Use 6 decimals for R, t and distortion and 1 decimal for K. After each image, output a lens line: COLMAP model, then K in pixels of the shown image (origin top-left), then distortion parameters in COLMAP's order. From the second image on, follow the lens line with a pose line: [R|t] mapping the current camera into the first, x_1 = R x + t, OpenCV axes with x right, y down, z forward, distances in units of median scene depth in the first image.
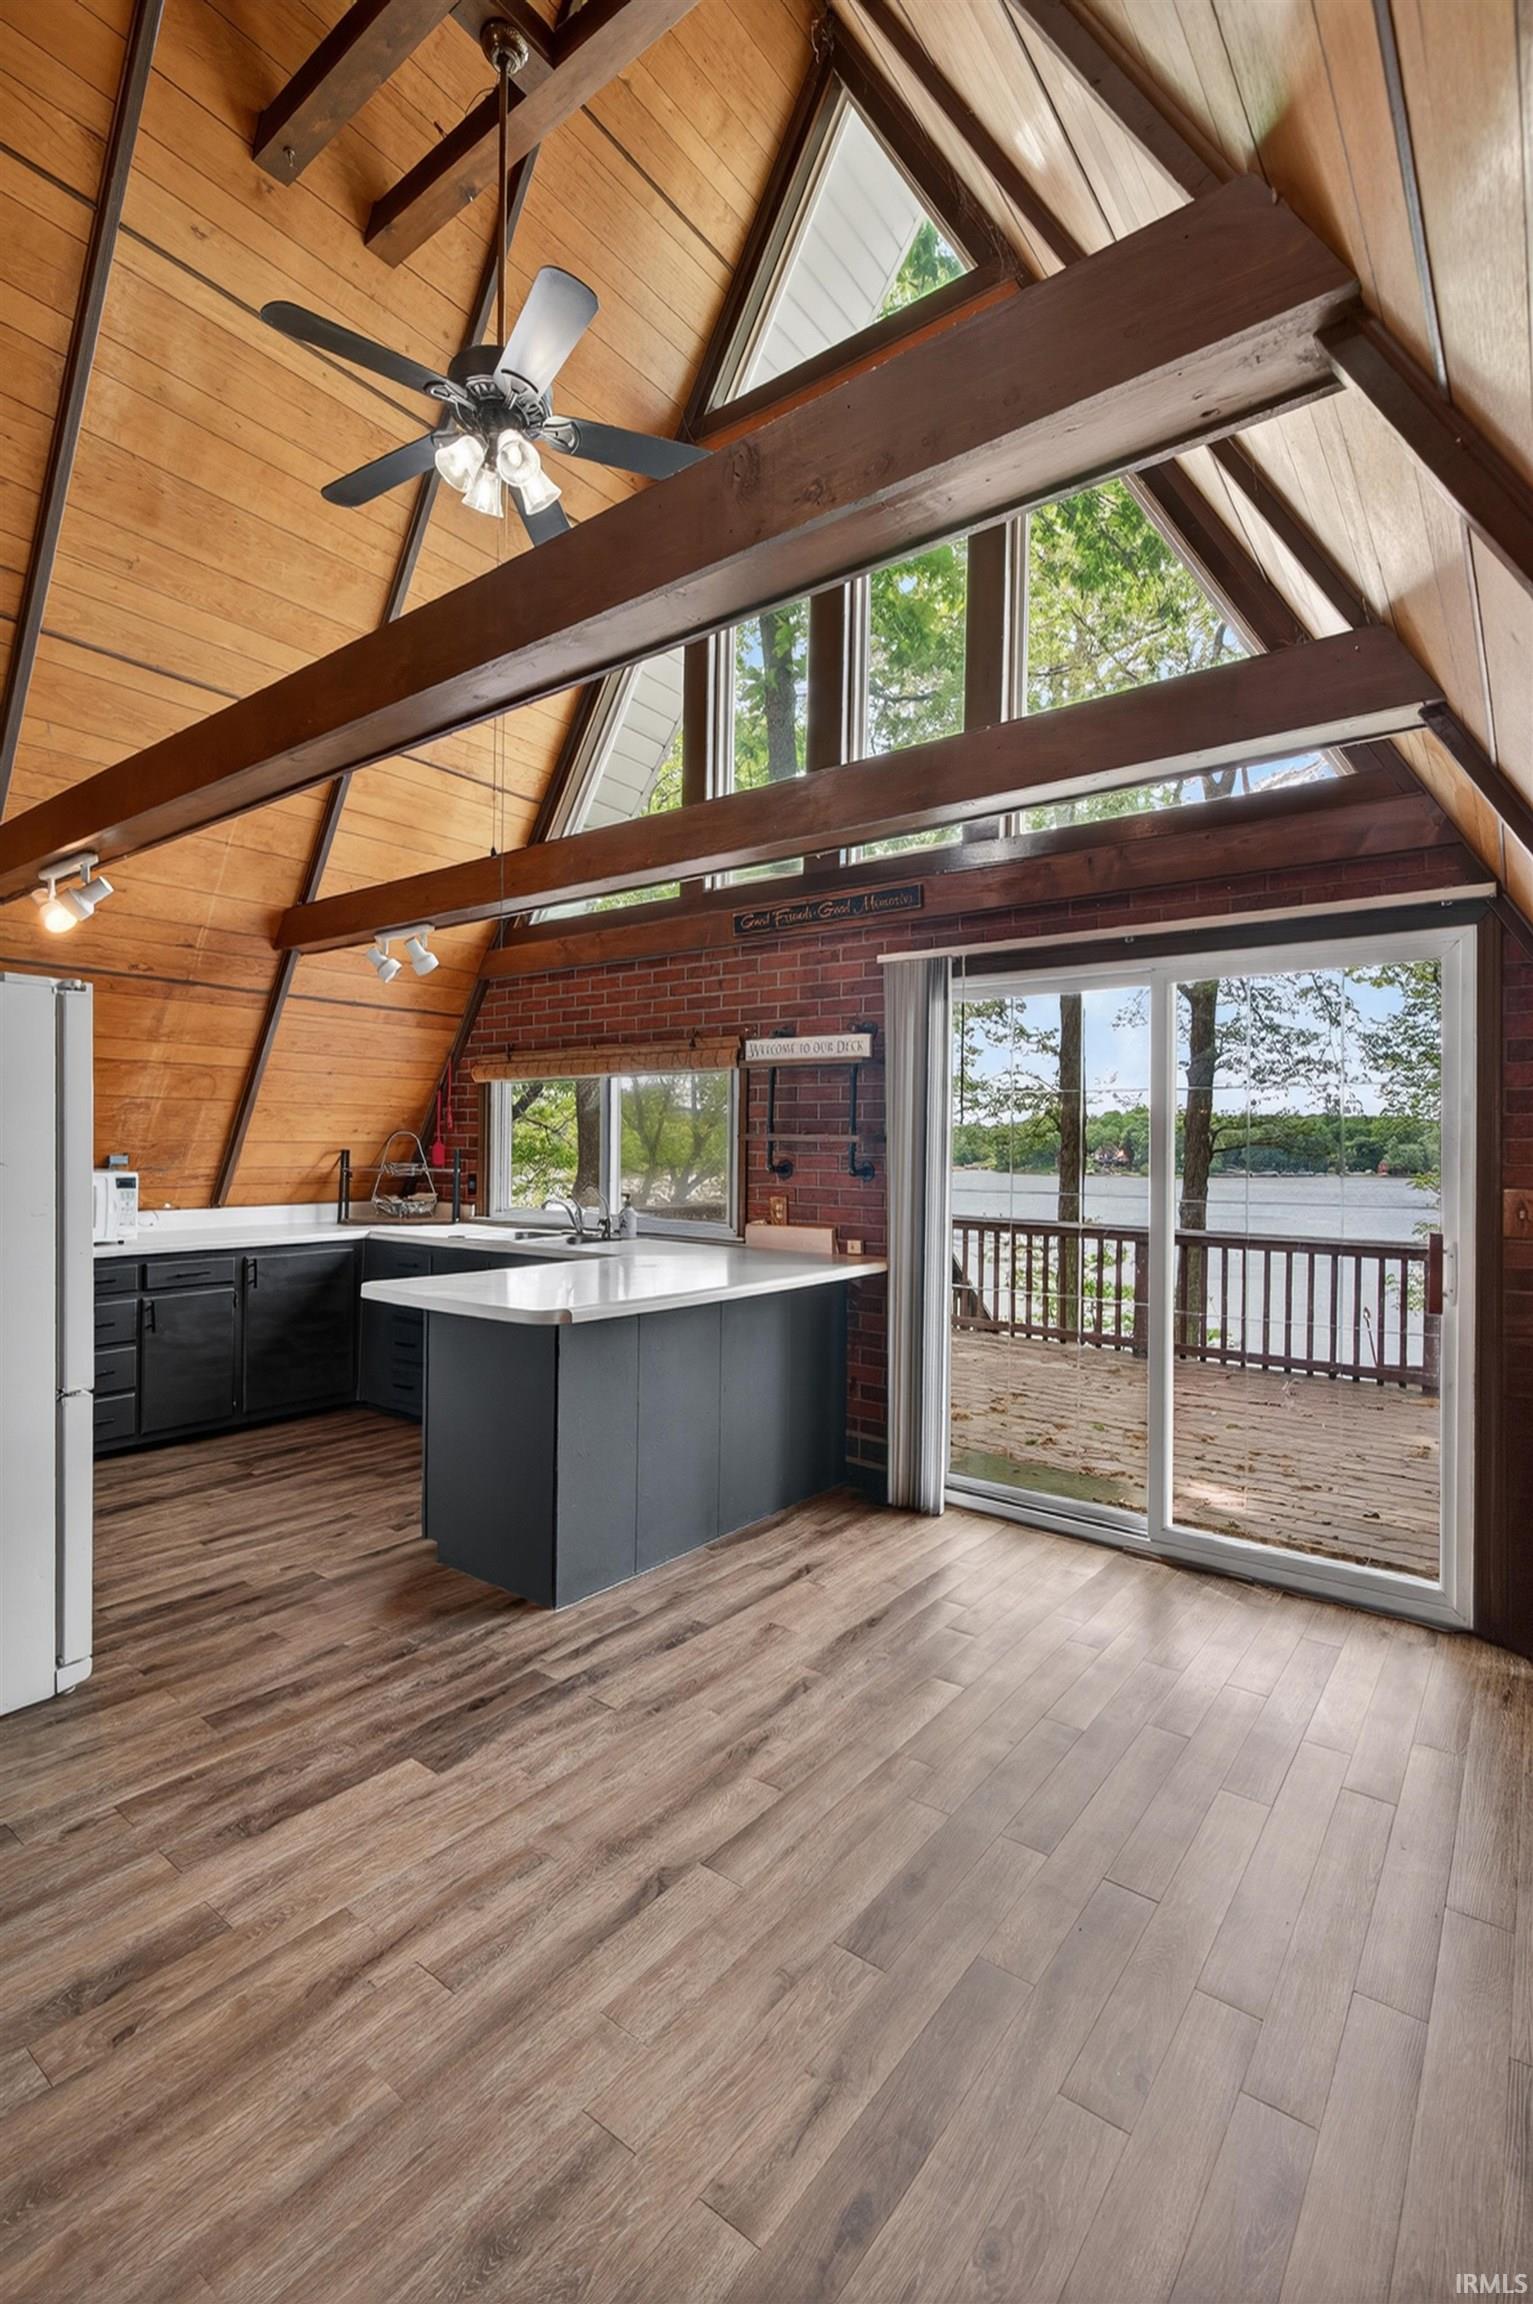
lens RADIAL K [[1044.7, 0, 753.1], [0, 1044.7, 1142.6], [0, 0, 1]] dist [-0.000277, 0.000474]
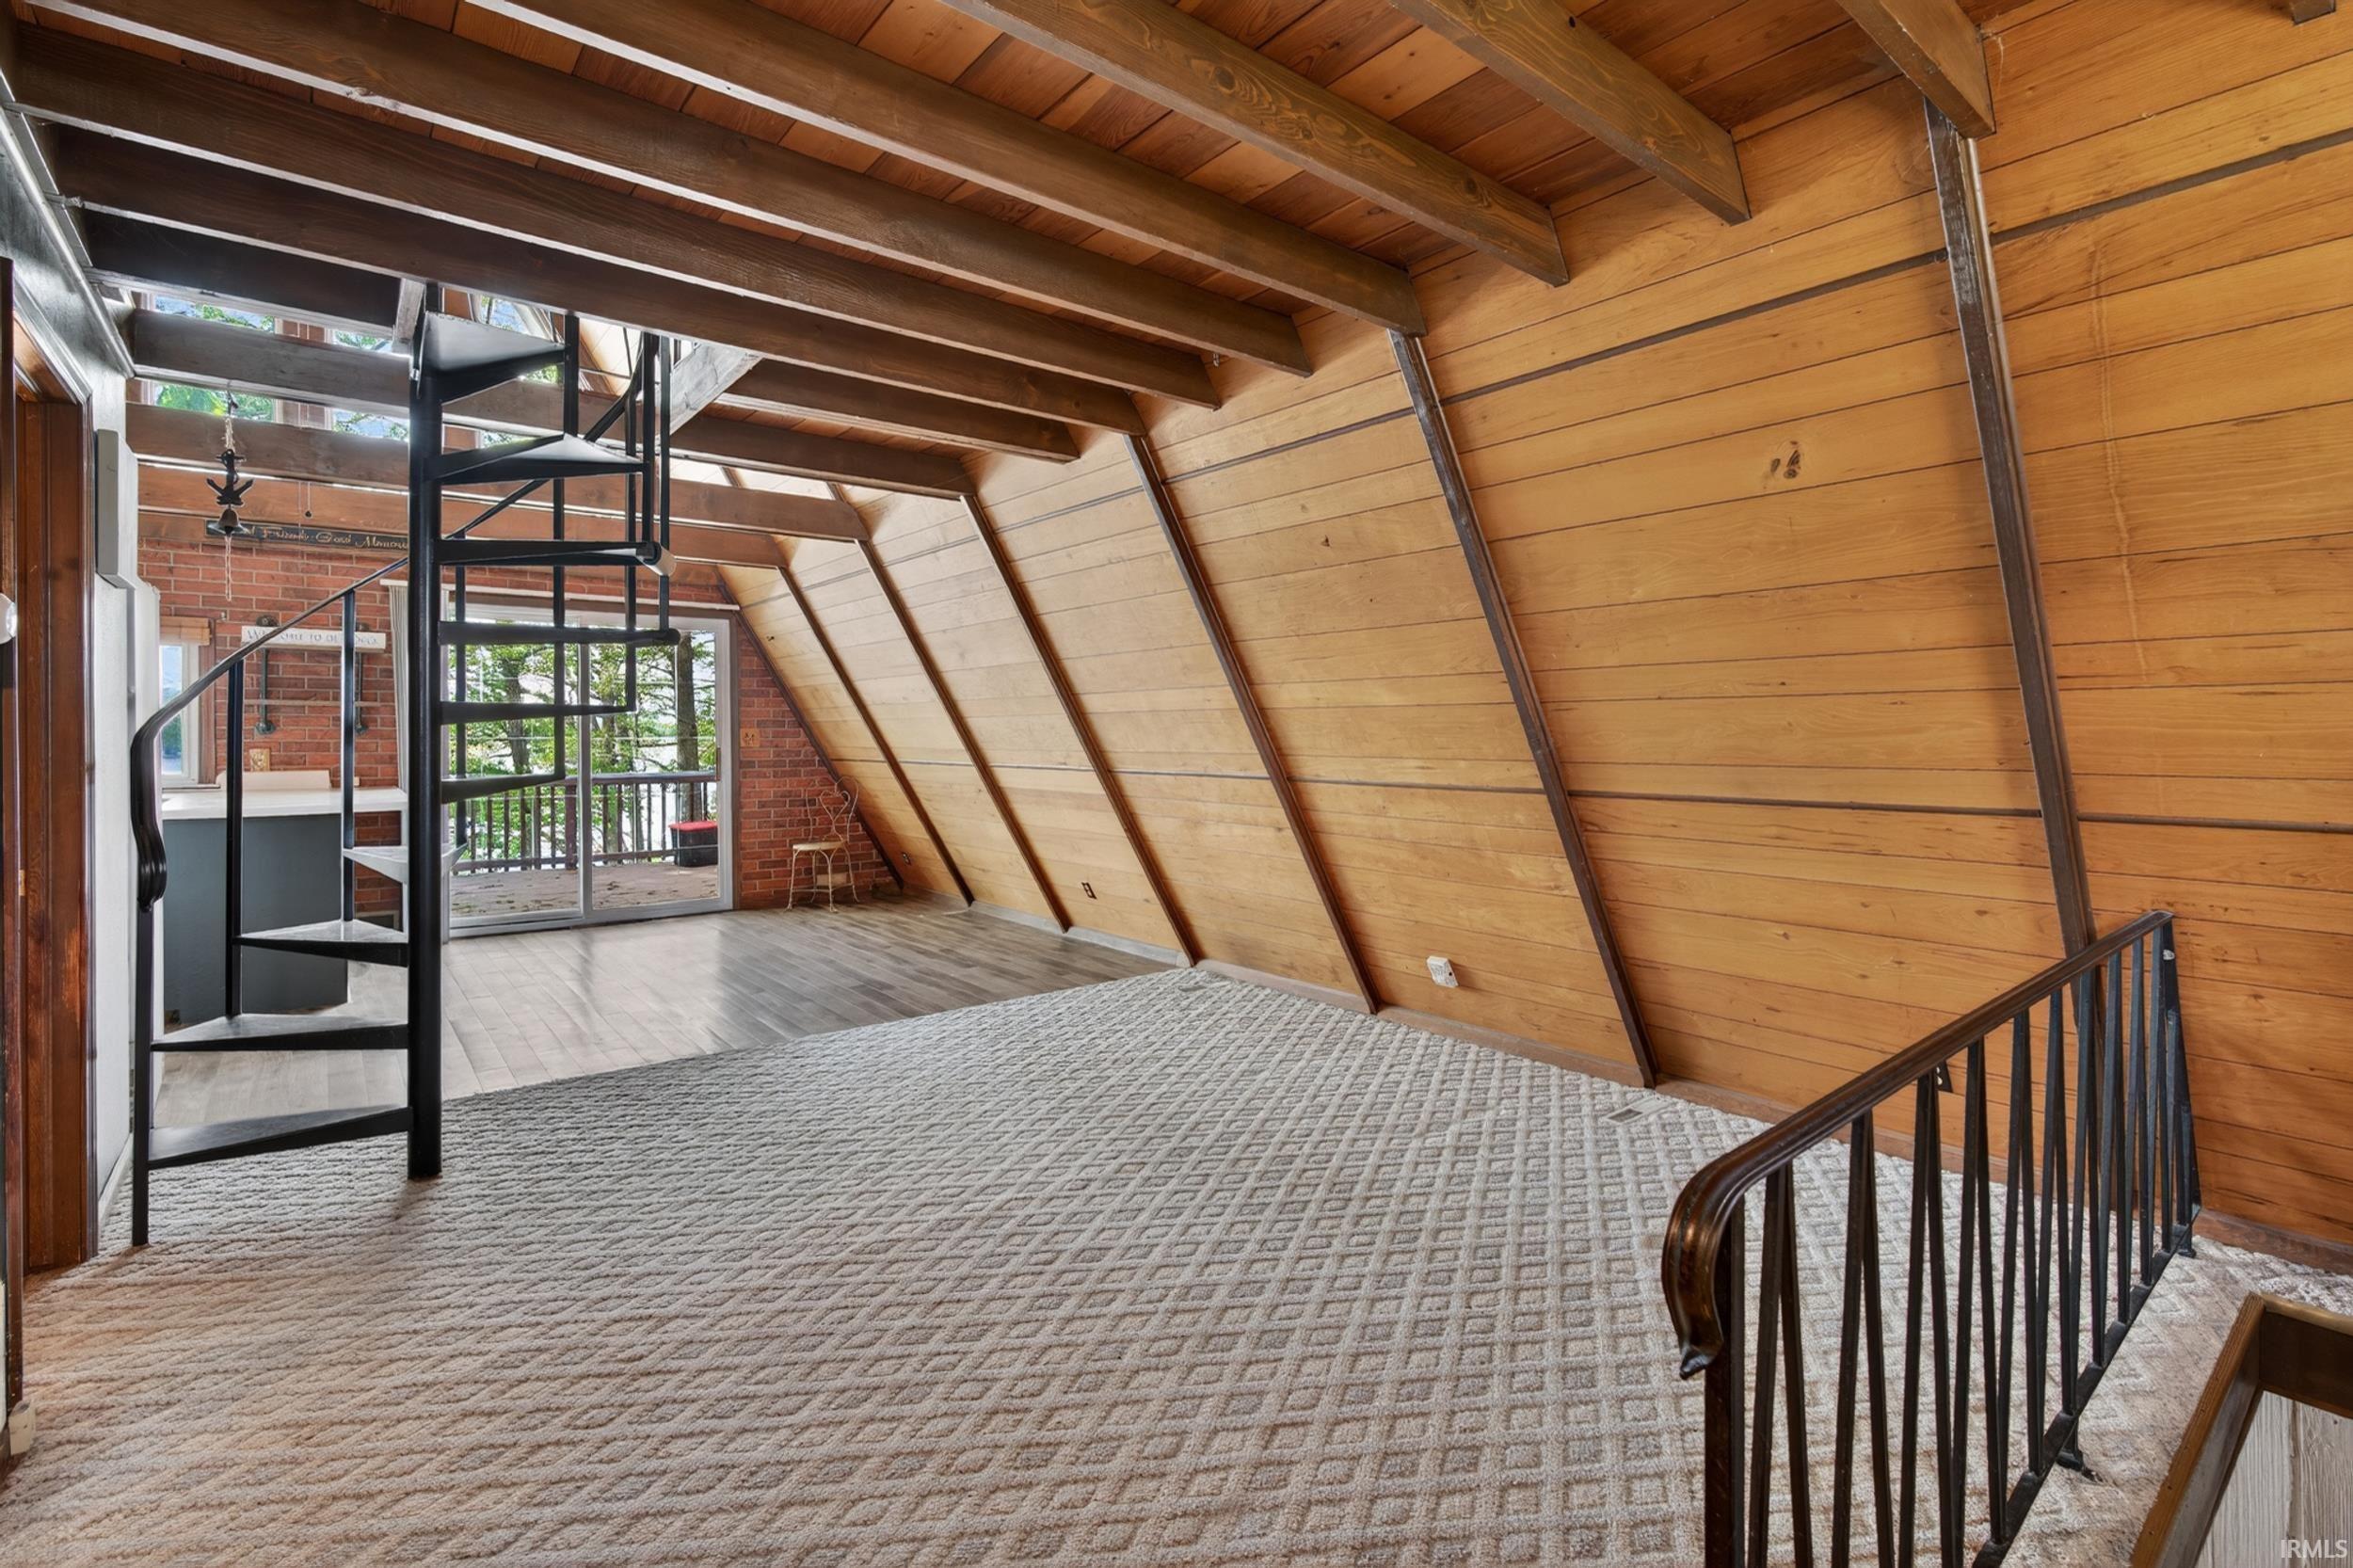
lens RADIAL K [[1069.4, 0, 1197.5], [0, 1069.4, 760.5], [0, 0, 1]] dist [-0.002770, -0.000444]
pose [[0.226042, -0.036441, 0.973436, -0.999458], [-0.004516, 0.999250, 0.038456, 0.010518], [-0.974107, -0.013088, 0.225708, -0.416871]]
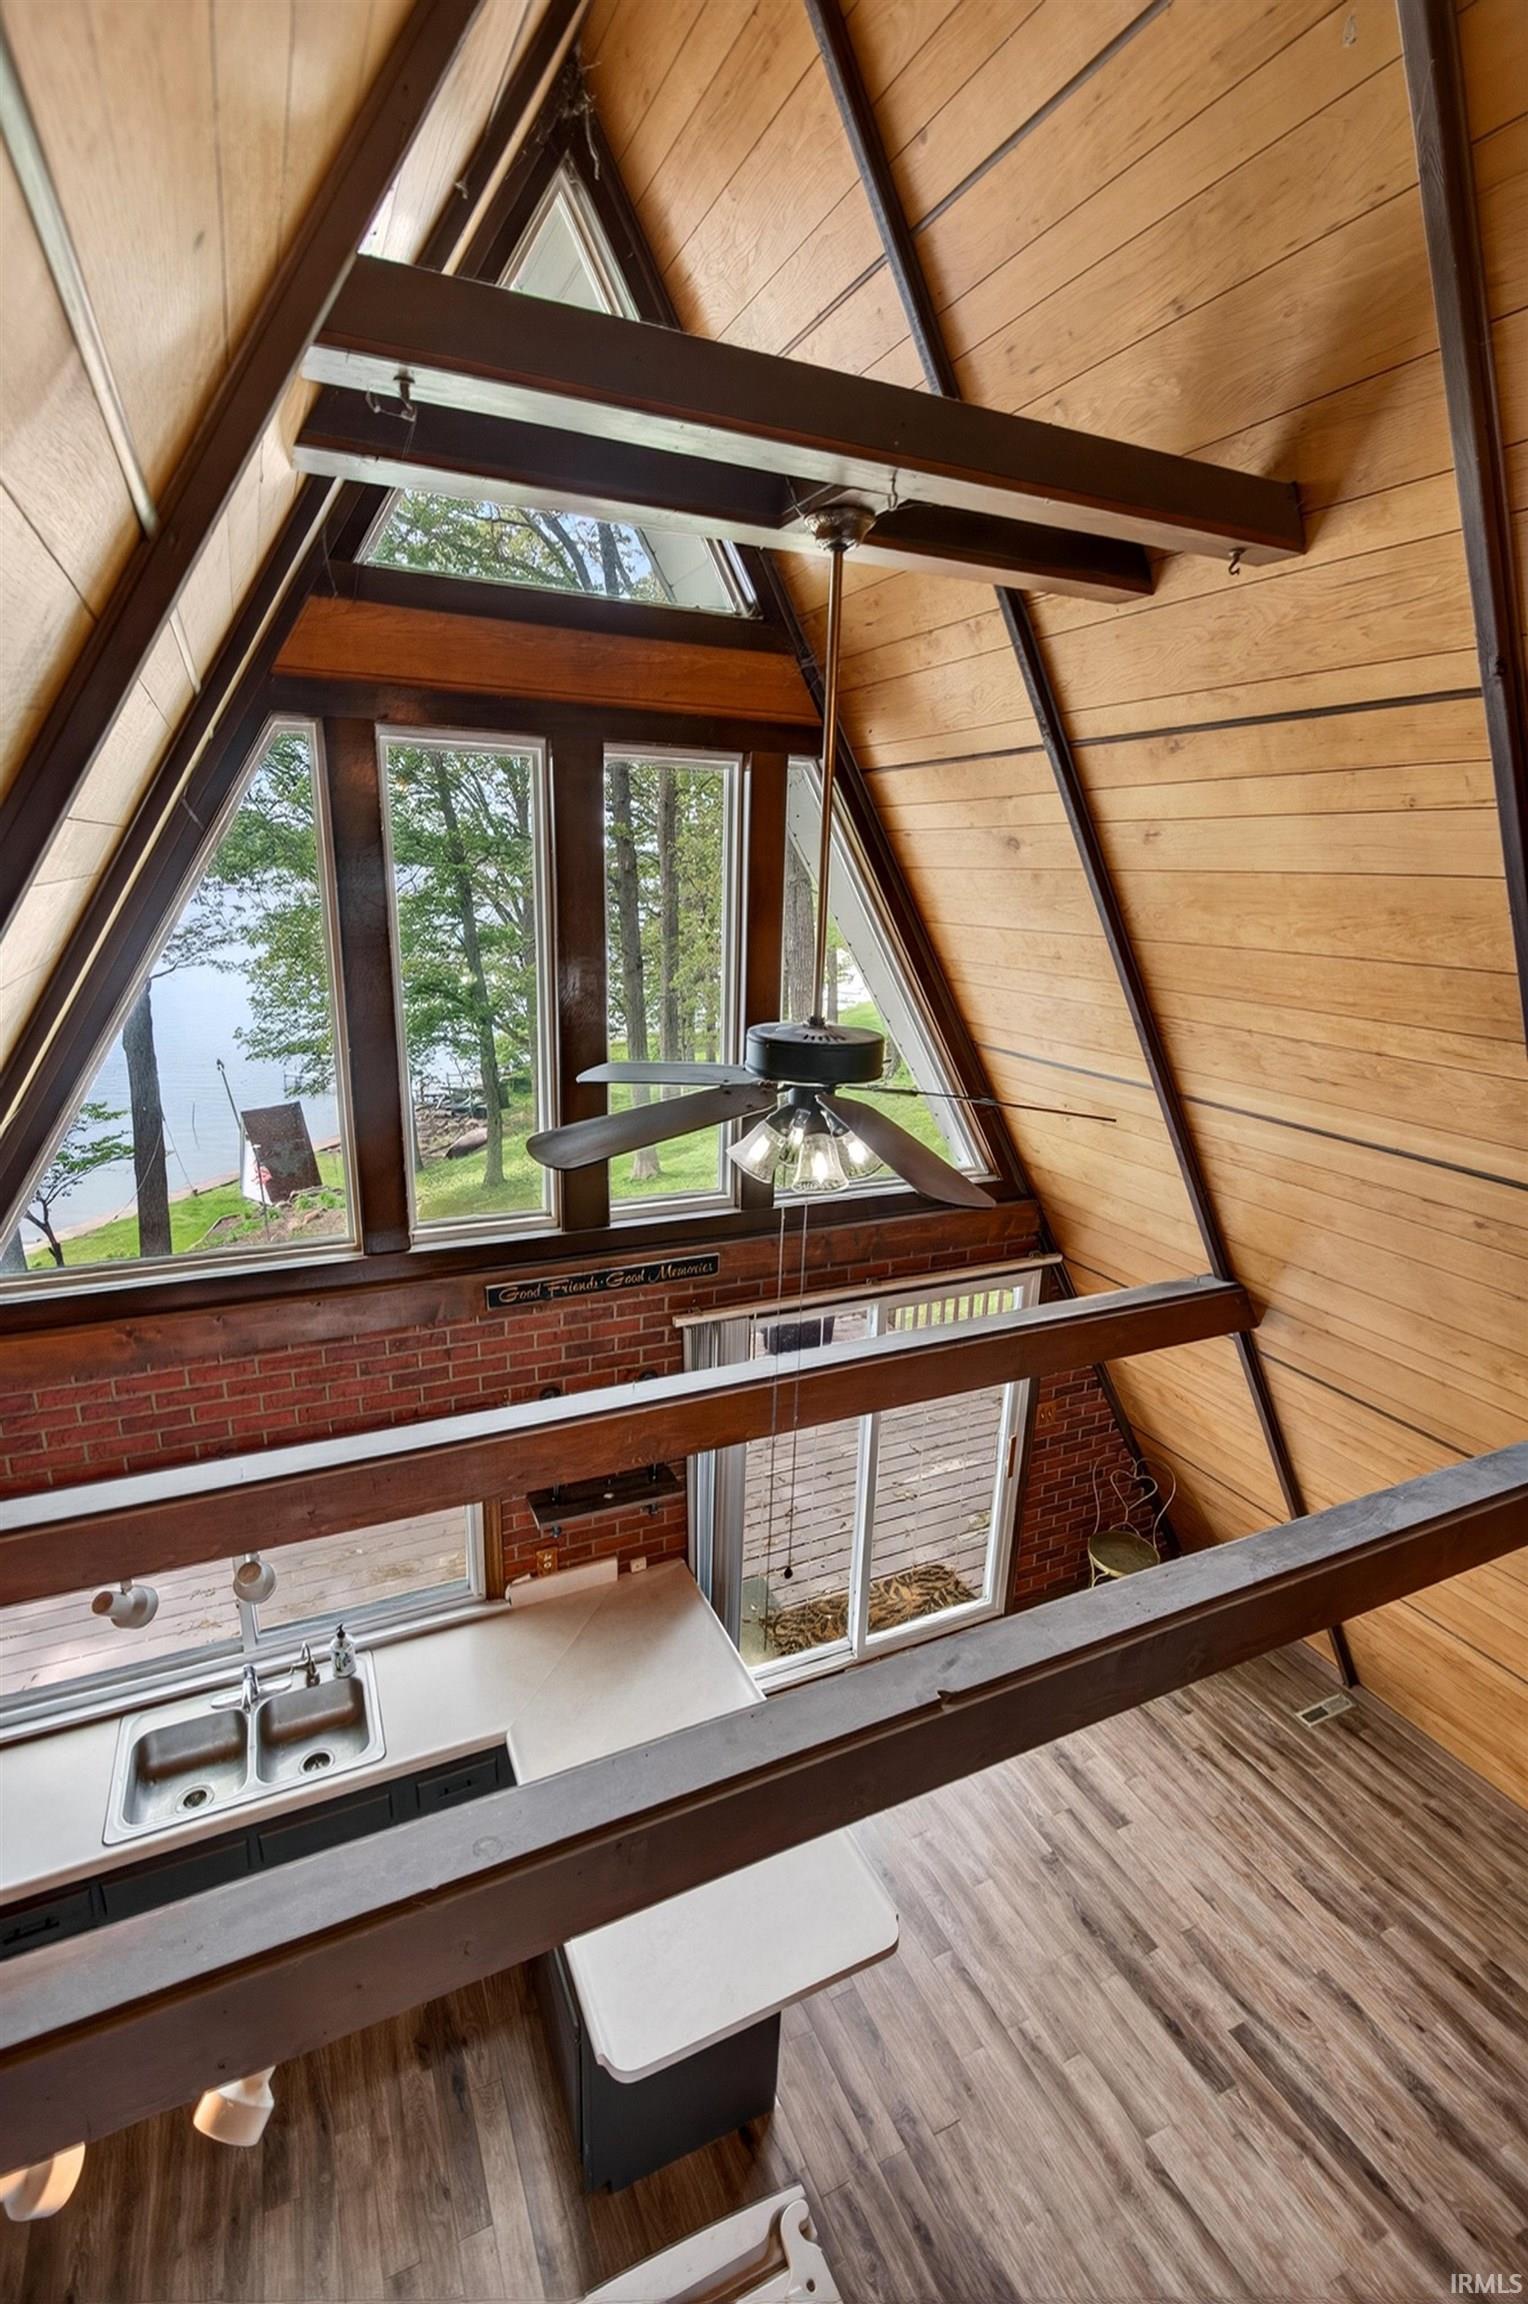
lens RADIAL K [[1033.1, 0, 764.0], [0, 1033.1, 1152.0], [0, 0, 1]] dist [-0.001353, 0.001239]
pose [[0.458780, -0.241040, 0.855231, -0.614175], [-0.033275, 0.957166, 0.287620, -0.582369], [-0.887926, -0.160413, 0.431109, 0.478436]]
